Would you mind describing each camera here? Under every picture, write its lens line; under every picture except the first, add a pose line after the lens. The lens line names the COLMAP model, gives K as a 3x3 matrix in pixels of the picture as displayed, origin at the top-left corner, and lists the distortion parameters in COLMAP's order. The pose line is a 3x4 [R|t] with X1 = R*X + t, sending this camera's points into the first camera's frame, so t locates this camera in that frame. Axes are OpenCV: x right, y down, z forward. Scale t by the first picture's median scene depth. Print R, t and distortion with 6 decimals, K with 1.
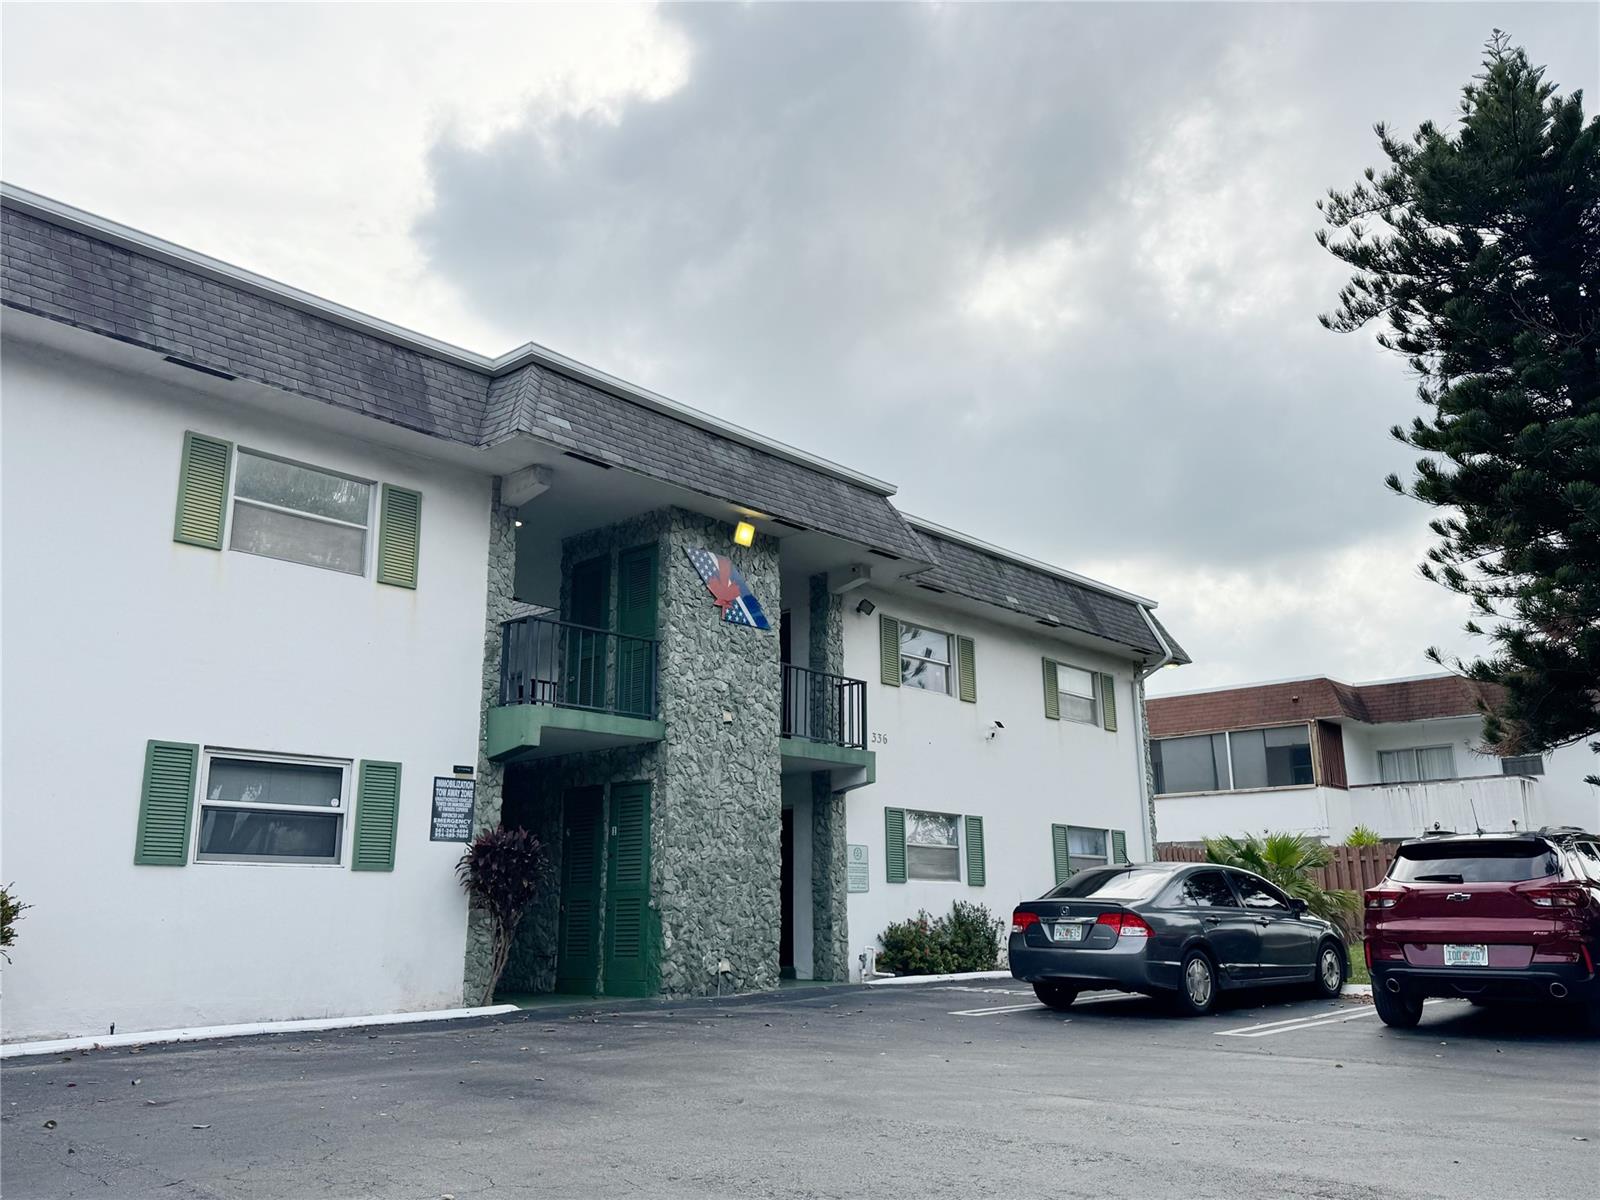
lens RADIAL K [[1256.5, 0, 800.0], [0, 1256.5, 618.9], [0, 0, 1]] dist [0.155892, -0.295904]
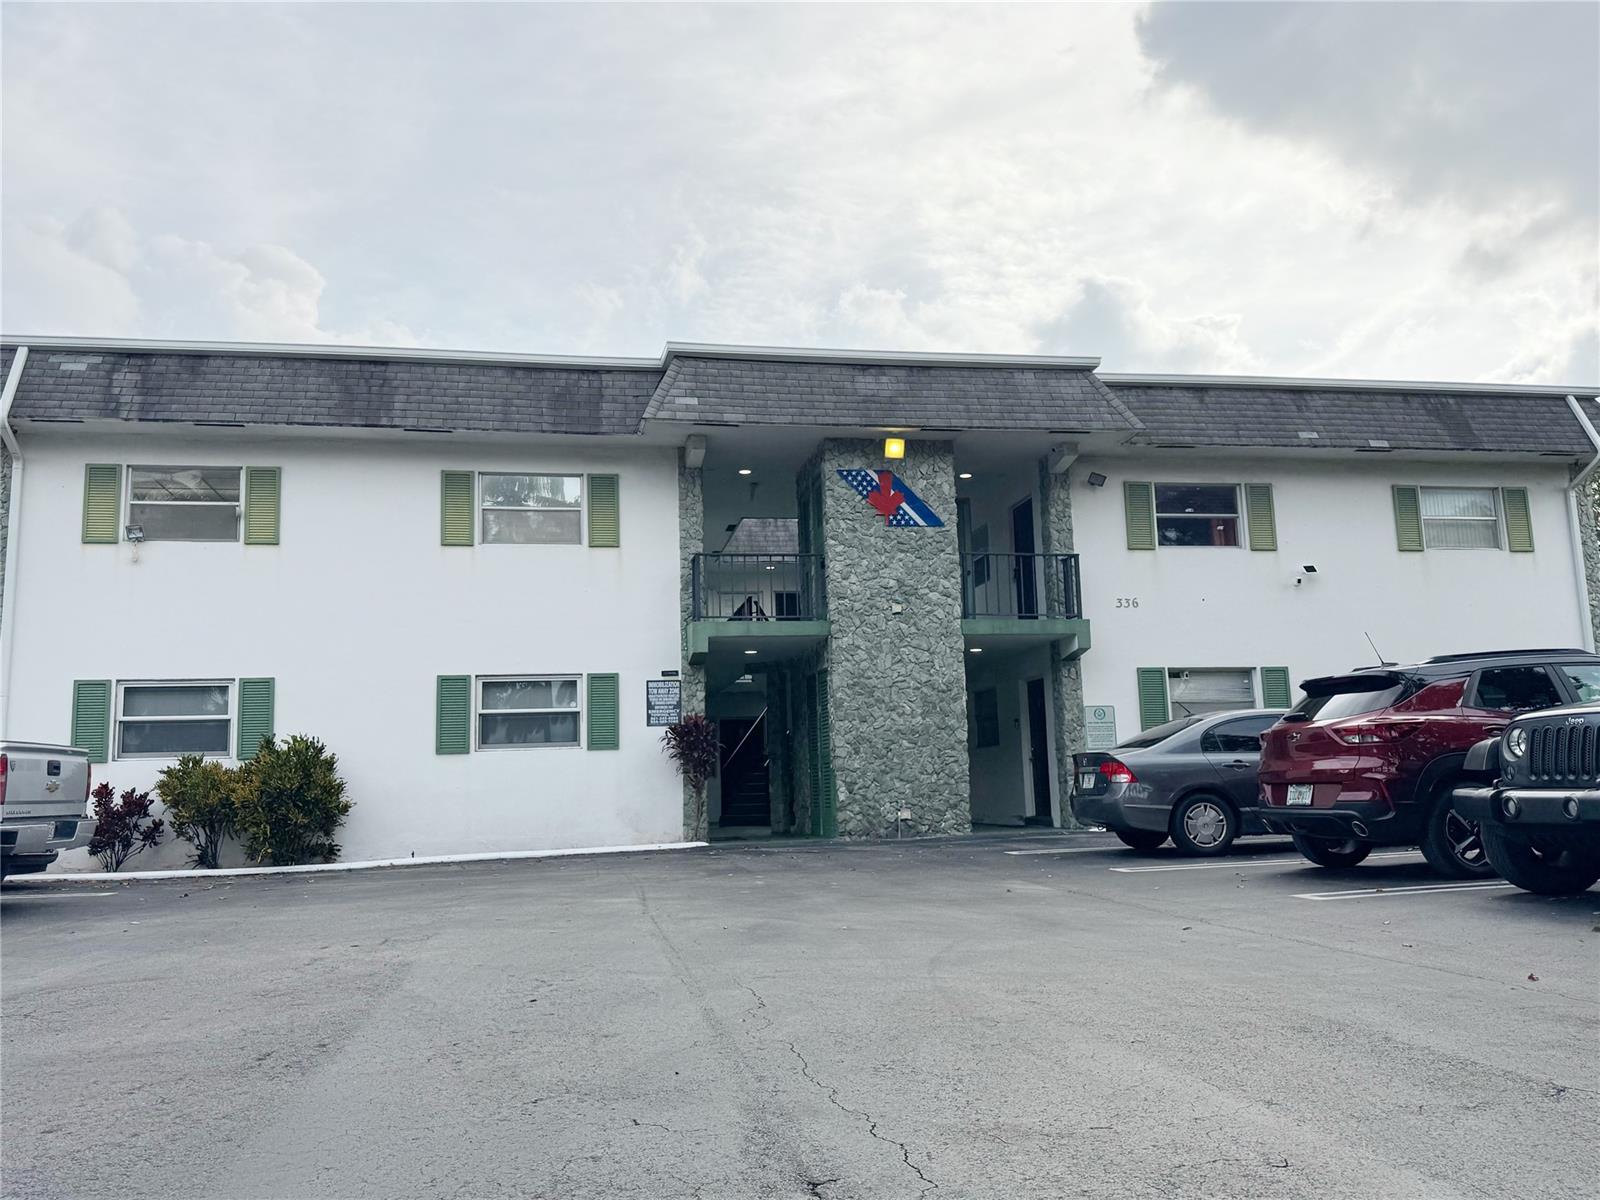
lens RADIAL K [[1256.5, 0, 800.0], [0, 1256.5, 618.9], [0, 0, 1]] dist [0.155892, -0.295904]
pose [[0.804128, -0.099287, -0.586106, 0.598287], [0.161144, 0.985444, 0.054151, 0.010478], [0.572198, -0.137992, 0.808423, 0.003221]]
